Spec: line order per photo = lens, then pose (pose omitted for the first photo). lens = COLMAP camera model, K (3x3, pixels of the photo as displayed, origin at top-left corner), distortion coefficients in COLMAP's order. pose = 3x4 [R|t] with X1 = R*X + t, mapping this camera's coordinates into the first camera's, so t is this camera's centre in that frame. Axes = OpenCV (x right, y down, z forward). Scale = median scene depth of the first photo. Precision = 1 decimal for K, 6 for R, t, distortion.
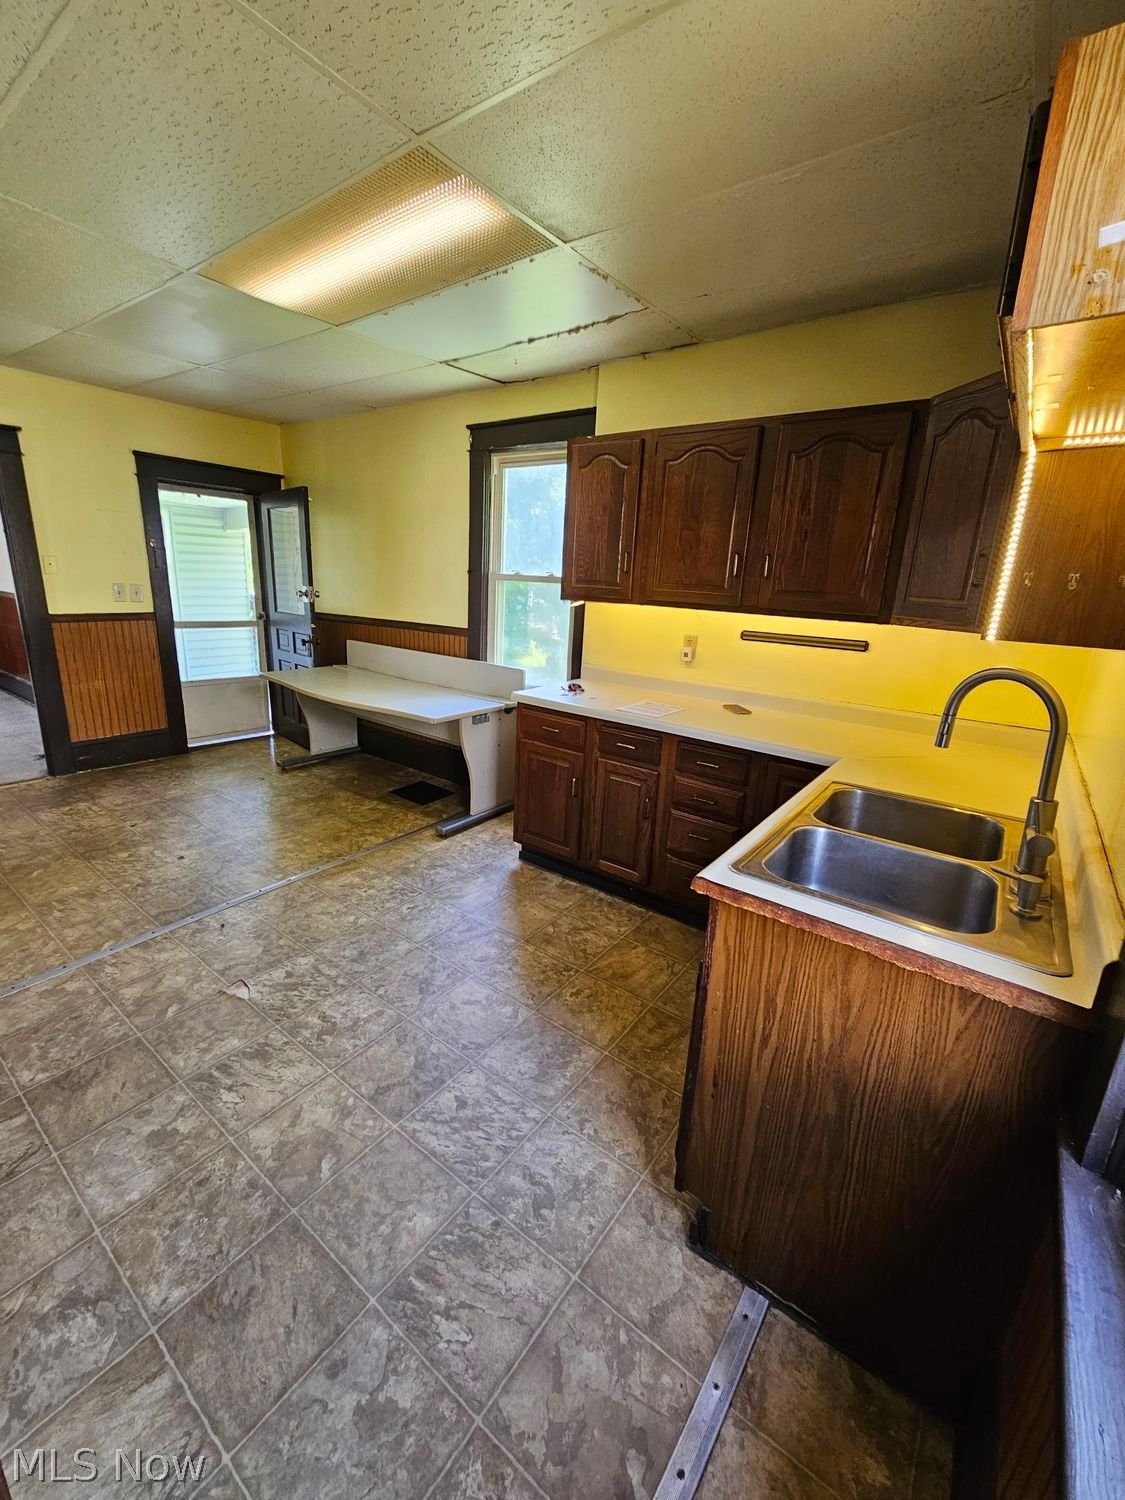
lens RADIAL K [[614.7, 0, 549.2], [0, 614.7, 748.8], [0, 0, 1]] dist [-0.001478, -0.000384]
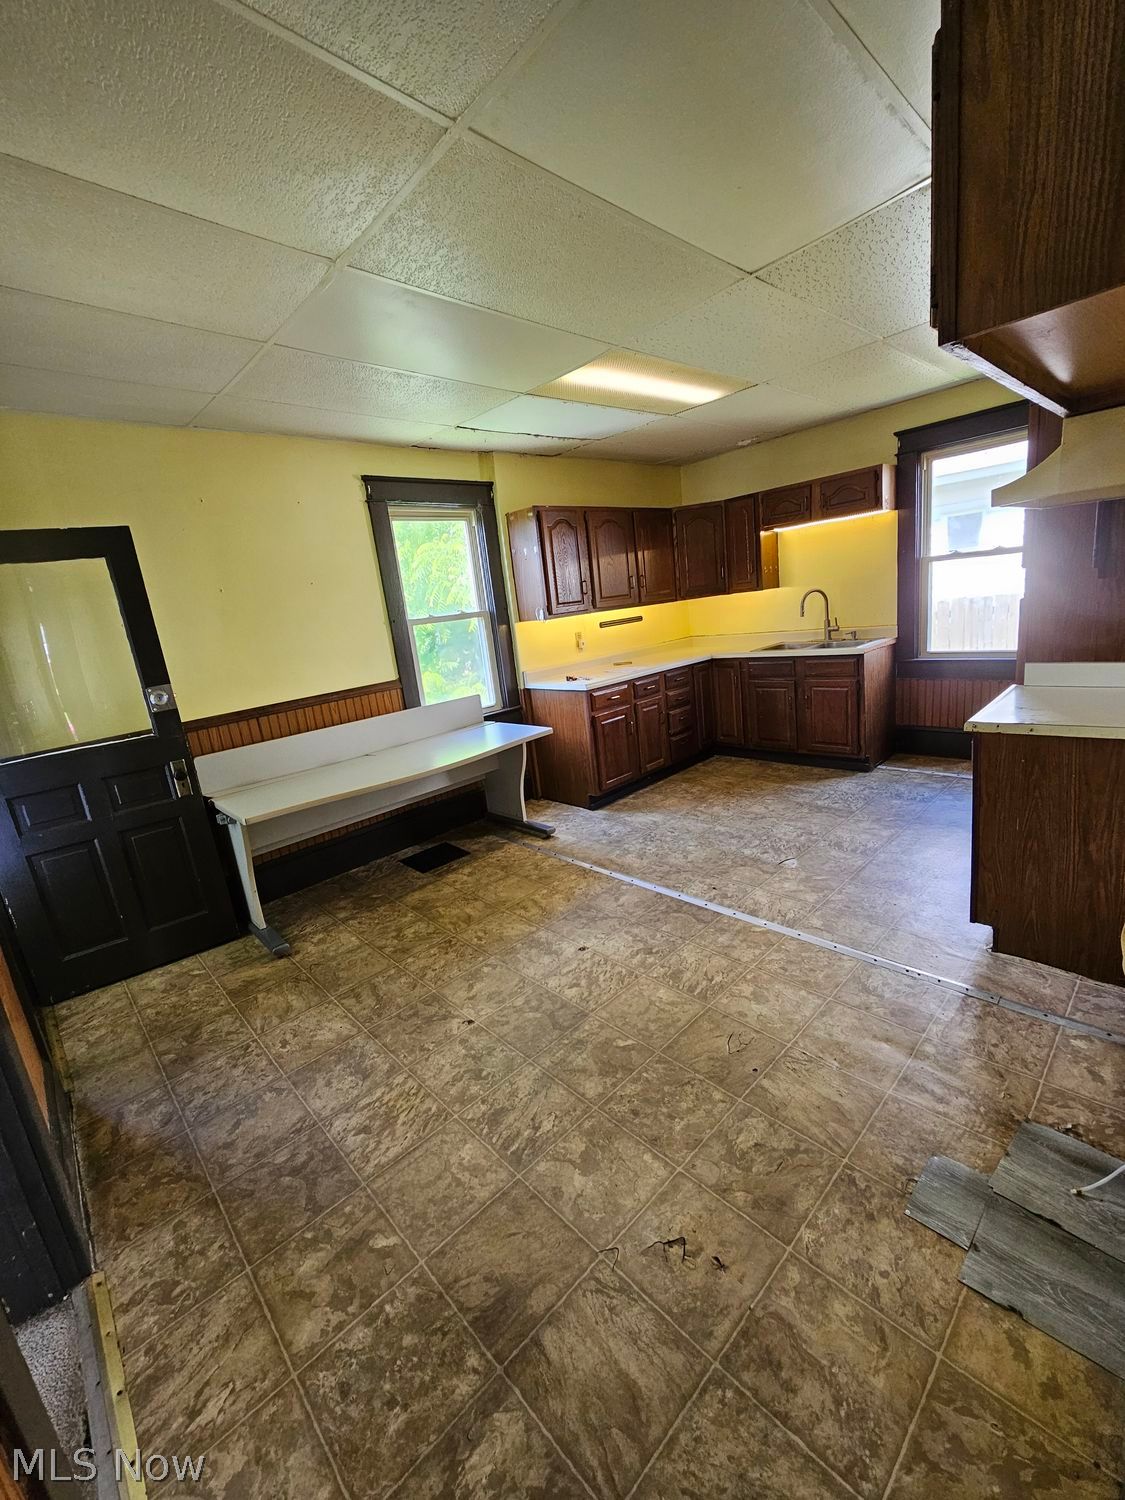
lens RADIAL K [[614.7, 0, 549.2], [0, 614.7, 748.8], [0, 0, 1]] dist [-0.001478, -0.000384]
pose [[0.160410, -0.287163, 0.944355, -1.335123], [0.389080, 0.897674, 0.206878, -0.263989], [-0.907130, 0.334244, 0.255725, 0.739131]]
